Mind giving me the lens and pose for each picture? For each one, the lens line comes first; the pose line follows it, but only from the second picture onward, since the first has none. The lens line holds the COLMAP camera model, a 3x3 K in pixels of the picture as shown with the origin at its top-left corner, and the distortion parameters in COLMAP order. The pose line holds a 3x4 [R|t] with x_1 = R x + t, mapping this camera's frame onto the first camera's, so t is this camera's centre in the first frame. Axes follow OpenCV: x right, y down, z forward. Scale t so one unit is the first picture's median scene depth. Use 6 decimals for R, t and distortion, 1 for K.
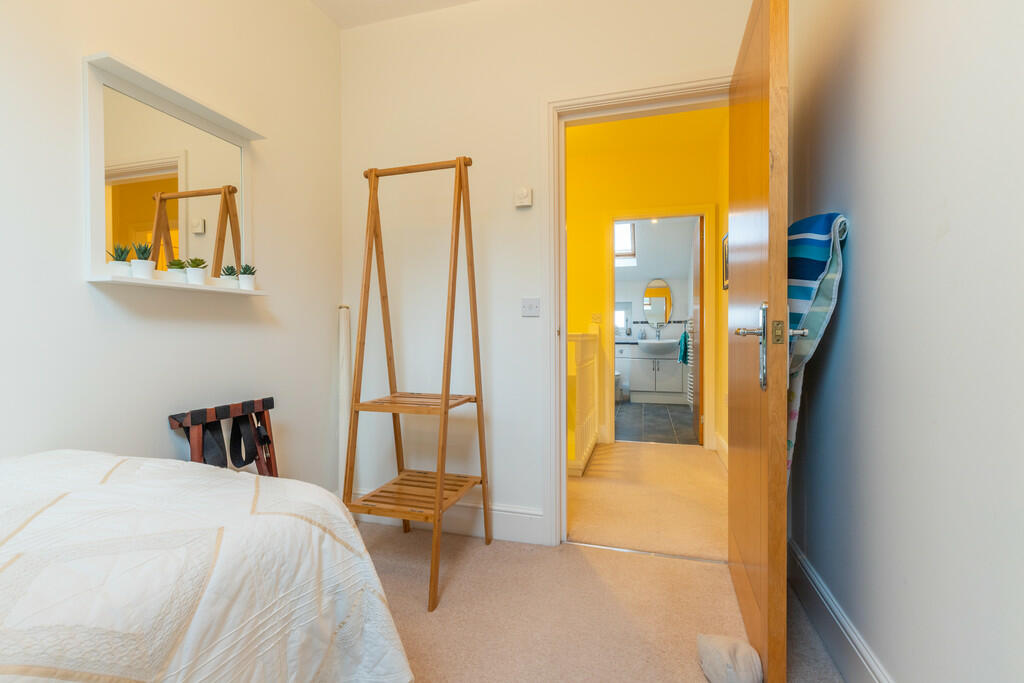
lens RADIAL K [[456.9, 0, 511.3], [0, 456.9, 338.0], [0, 0, 1]] dist [0.002796, -0.000403]
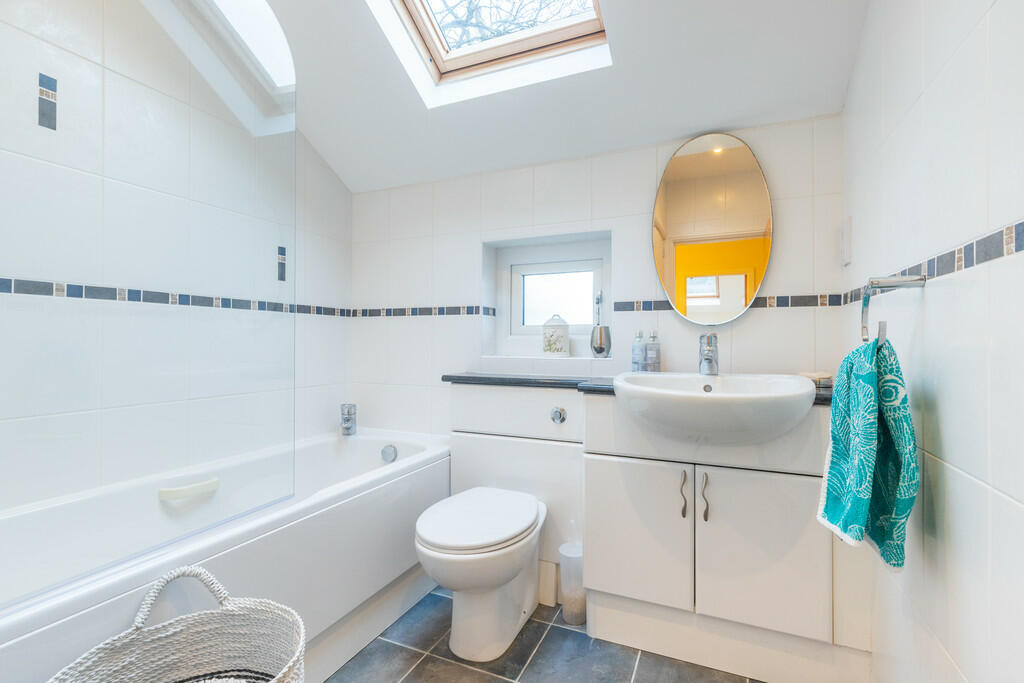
lens RADIAL K [[456.9, 0, 513.9], [0, 456.9, 341.6], [0, 0, 1]] dist [0.002796, -0.000403]
pose [[0.991551, 0.010264, -0.129307, 0.247842], [-0.010865, 0.999933, -0.003947, -0.011650], [0.129258, 0.005319, 0.991597, 0.740545]]
